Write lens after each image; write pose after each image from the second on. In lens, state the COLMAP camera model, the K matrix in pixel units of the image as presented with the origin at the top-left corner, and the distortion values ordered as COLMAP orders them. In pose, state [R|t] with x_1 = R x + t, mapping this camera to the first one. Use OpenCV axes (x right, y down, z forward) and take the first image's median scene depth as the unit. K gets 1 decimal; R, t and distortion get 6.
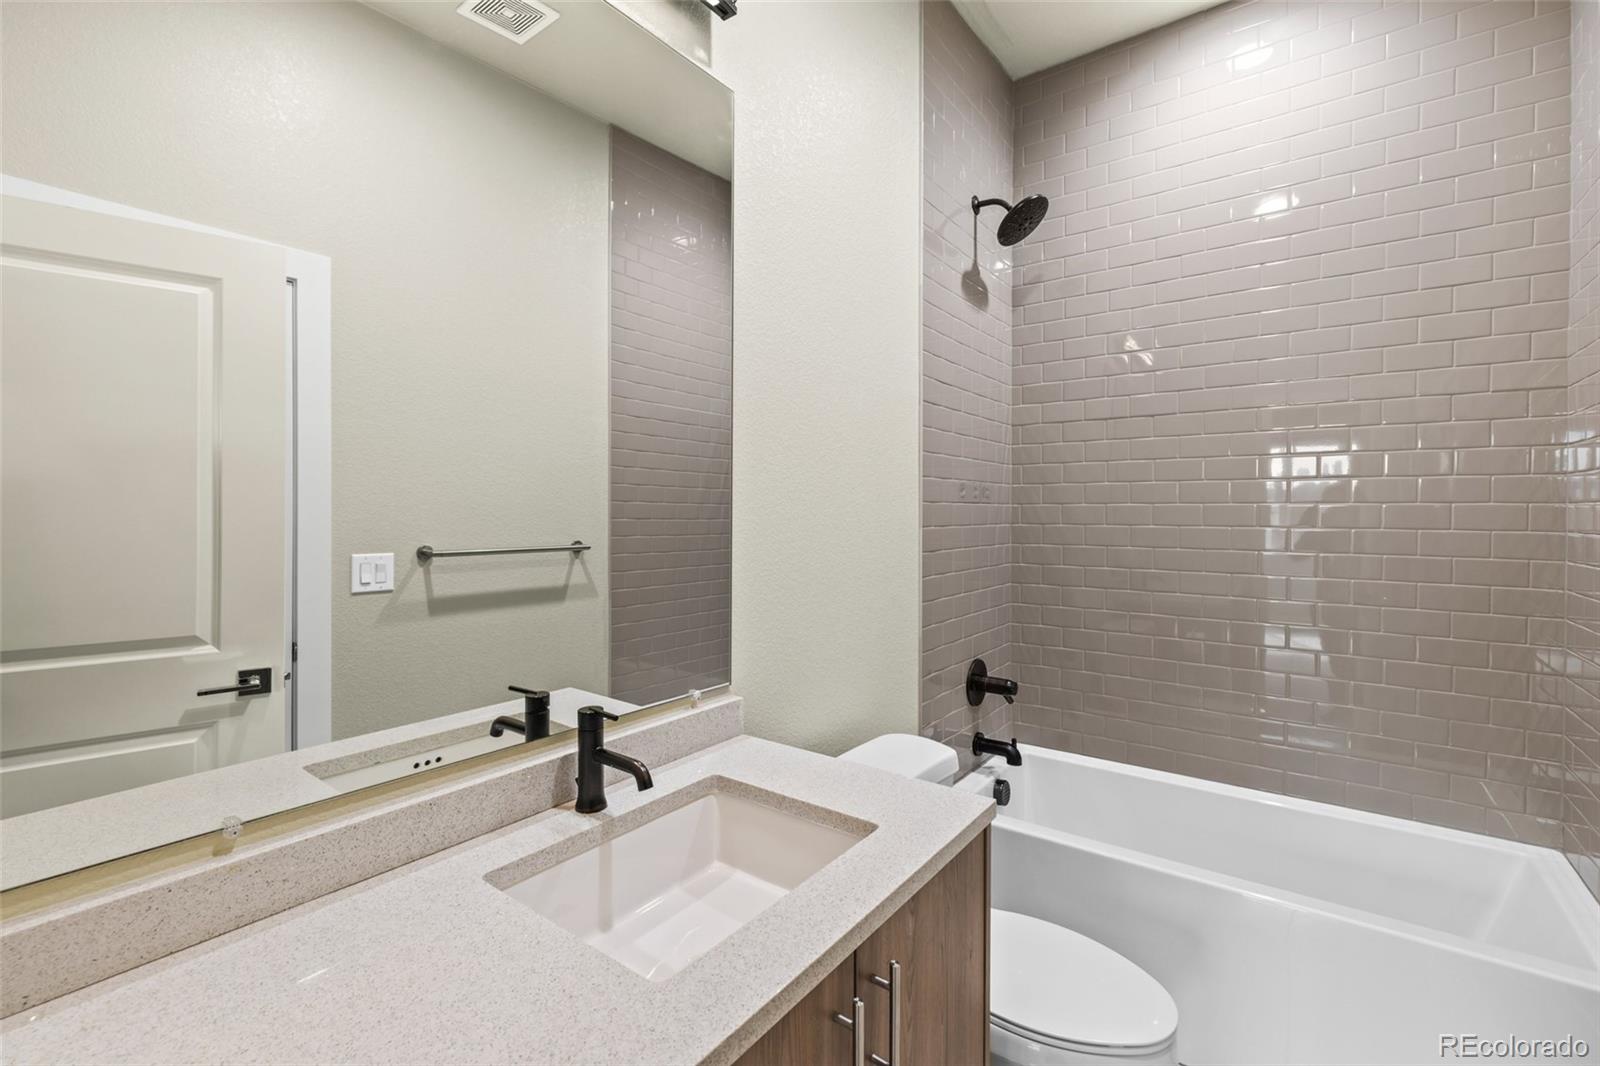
lens RADIAL K [[709.3, 0, 799.3], [0, 709.3, 523.5], [0, 0, 1]] dist [-0.007802, -0.001122]
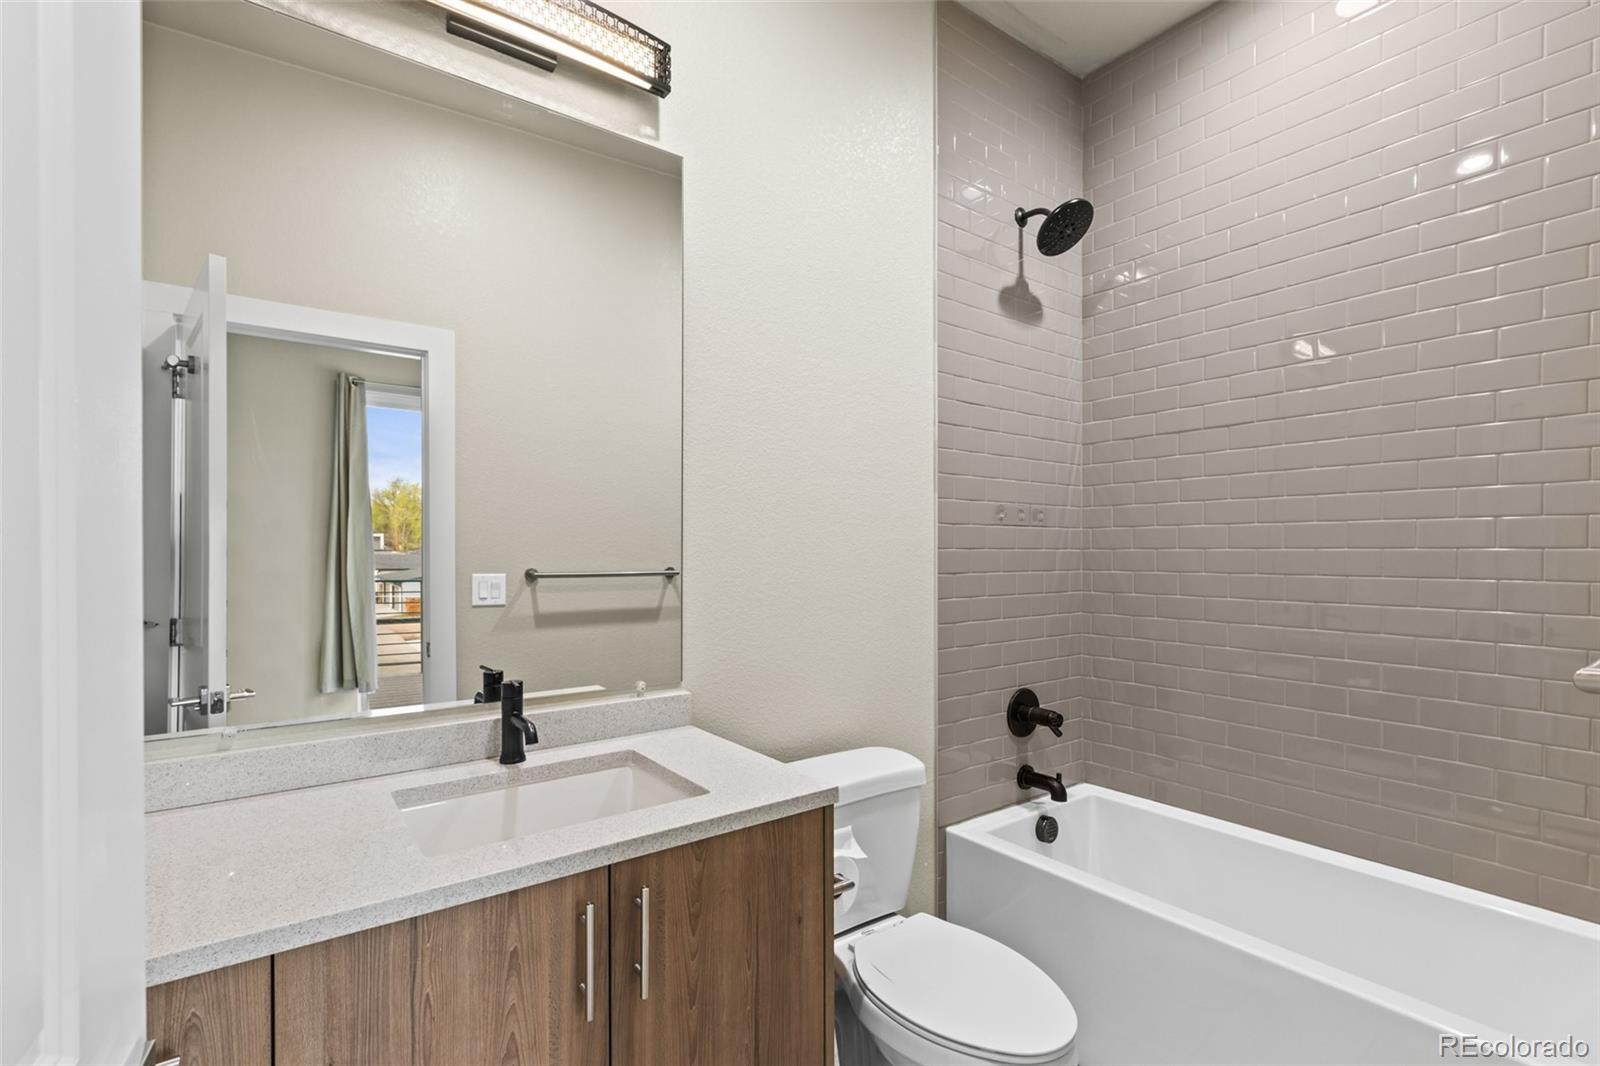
lens RADIAL K [[709.3, 0, 747.0], [0, 709.3, 554.1], [0, 0, 1]] dist [-0.007802, -0.001122]
pose [[0.958838, 0.000541, -0.283952, 0.164784], [-0.002454, 0.999977, -0.006381, 0.016506], [0.283942, 0.006816, 0.958817, -0.027614]]
